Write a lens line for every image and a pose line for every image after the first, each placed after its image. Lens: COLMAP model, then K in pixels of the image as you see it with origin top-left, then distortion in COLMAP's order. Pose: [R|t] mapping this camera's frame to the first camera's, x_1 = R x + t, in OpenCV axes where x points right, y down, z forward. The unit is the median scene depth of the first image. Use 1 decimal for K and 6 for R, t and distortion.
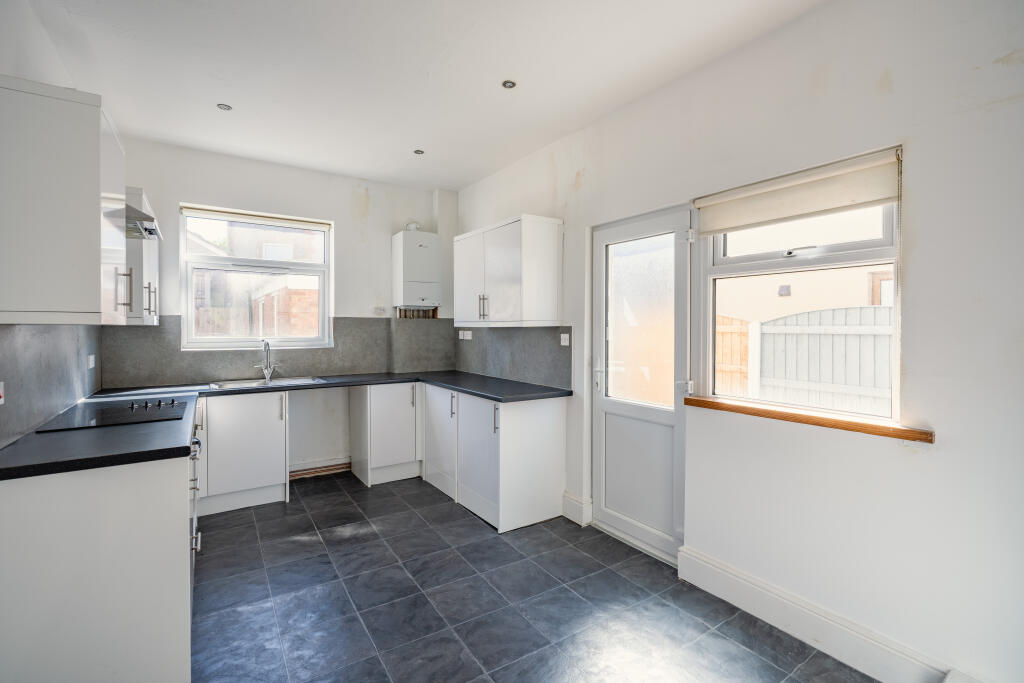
lens RADIAL K [[464.4, 0, 514.2], [0, 464.4, 327.2], [0, 0, 1]] dist [-0.000284, -0.000033]
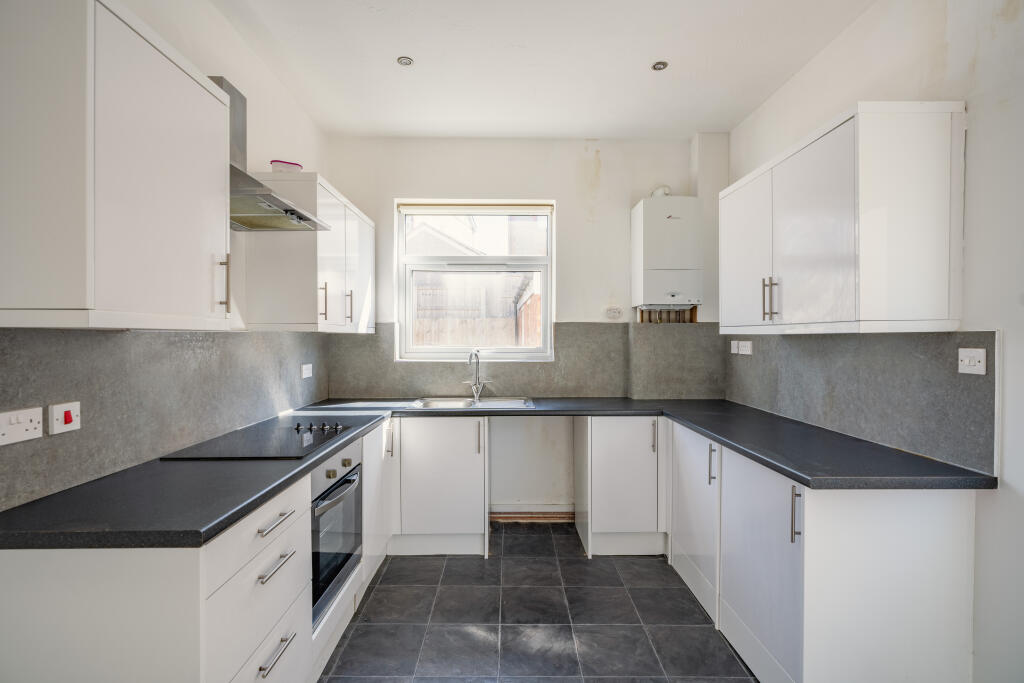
lens RADIAL K [[478.0, 0, 512.0], [0, 478.0, 341.5], [0, 0, 1]] dist [-0.009666, 0.000053]
pose [[0.840025, 0.004833, -0.542526, -0.014761], [0.000398, 0.999955, 0.009524, 0.002784], [0.542548, -0.008216, 0.839985, 0.314754]]
